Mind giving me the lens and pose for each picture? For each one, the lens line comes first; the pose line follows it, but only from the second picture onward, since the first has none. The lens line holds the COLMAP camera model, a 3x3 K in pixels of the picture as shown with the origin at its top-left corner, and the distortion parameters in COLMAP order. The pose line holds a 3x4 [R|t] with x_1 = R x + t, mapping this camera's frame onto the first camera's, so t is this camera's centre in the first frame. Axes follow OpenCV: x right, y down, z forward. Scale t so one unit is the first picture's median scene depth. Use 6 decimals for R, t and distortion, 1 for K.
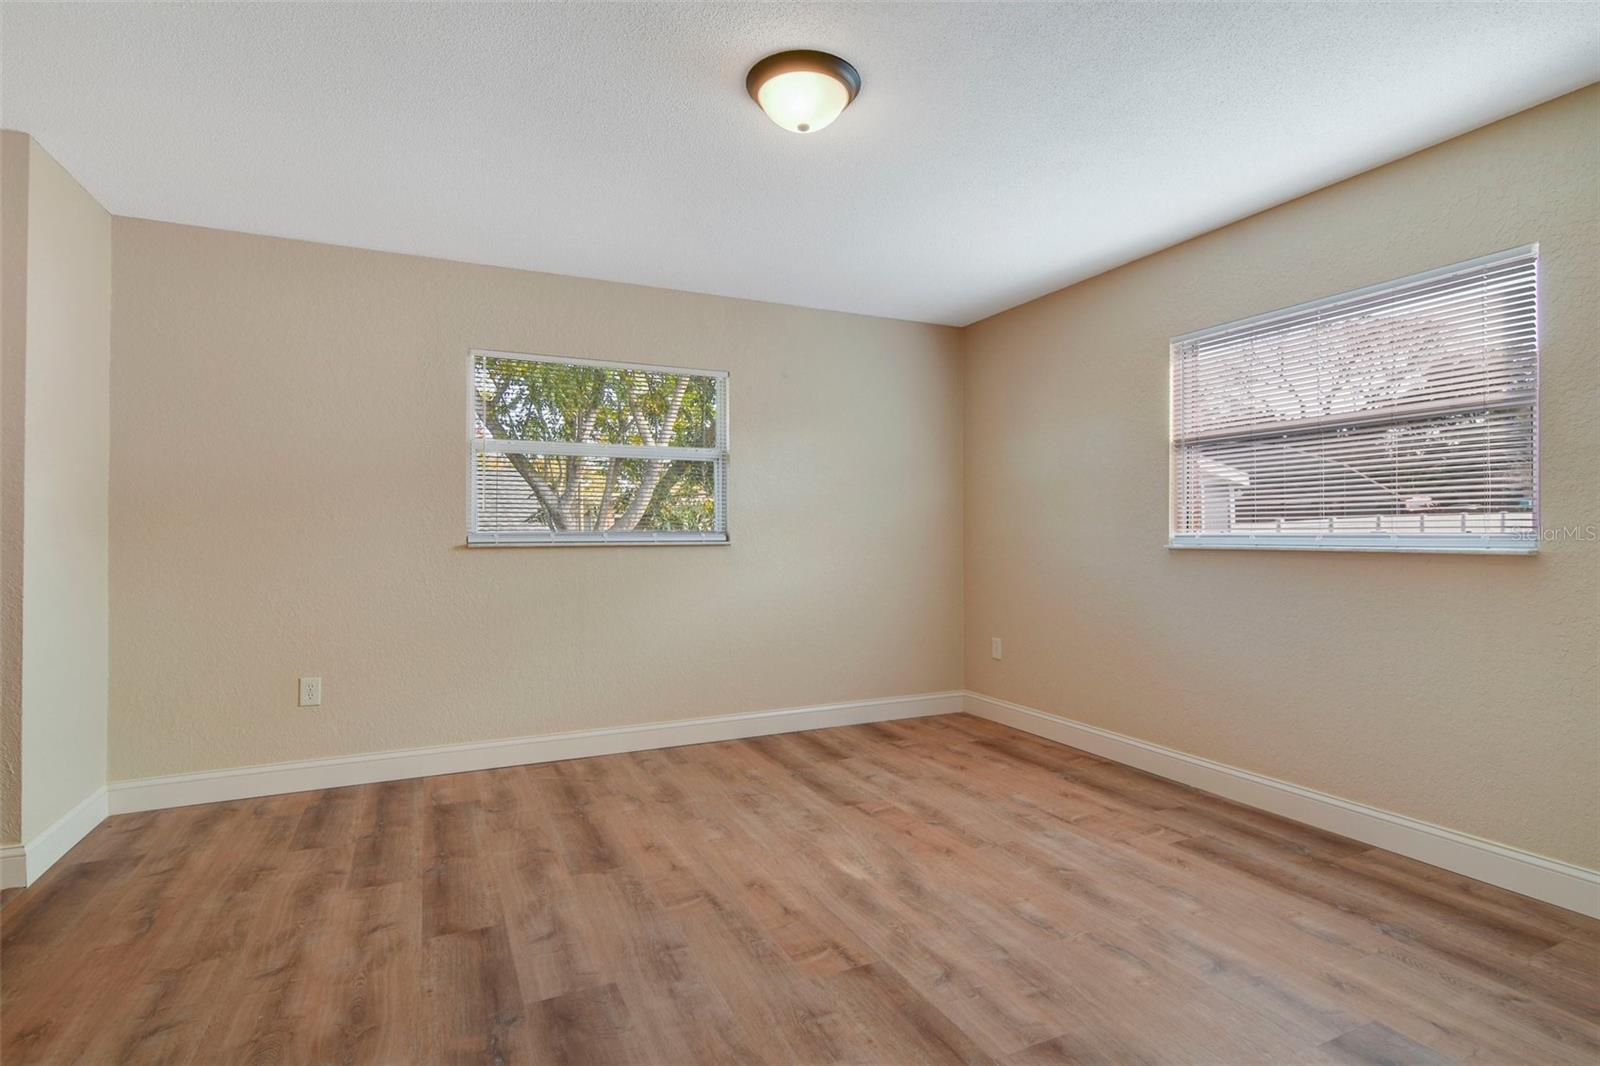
lens RADIAL K [[788.4, 0, 798.5], [0, 788.4, 536.5], [0, 0, 1]] dist [0.000221, -0.000211]
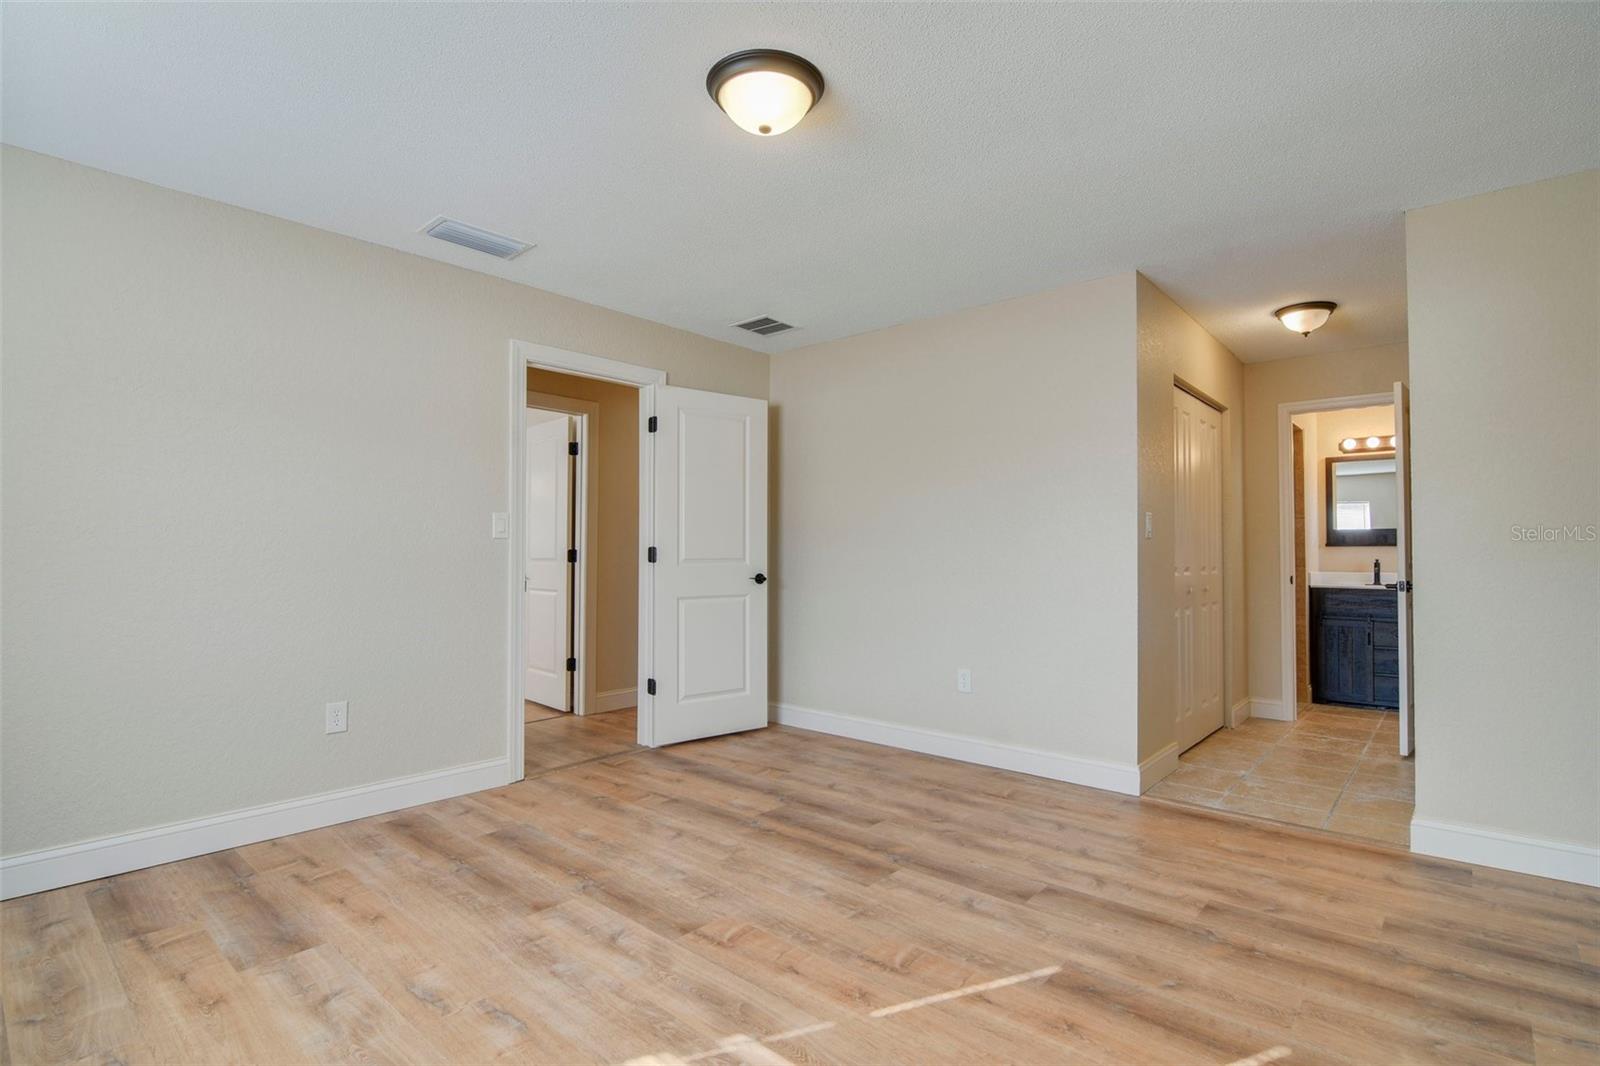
lens RADIAL K [[788.4, 0, 798.5], [0, 788.4, 536.5], [0, 0, 1]] dist [0.000221, -0.000211]
pose [[-0.919342, -0.005341, -0.393424, 0.360147], [0.001744, 0.999843, -0.017647, -0.000755], [0.393456, -0.016910, -0.919188, 1.977371]]
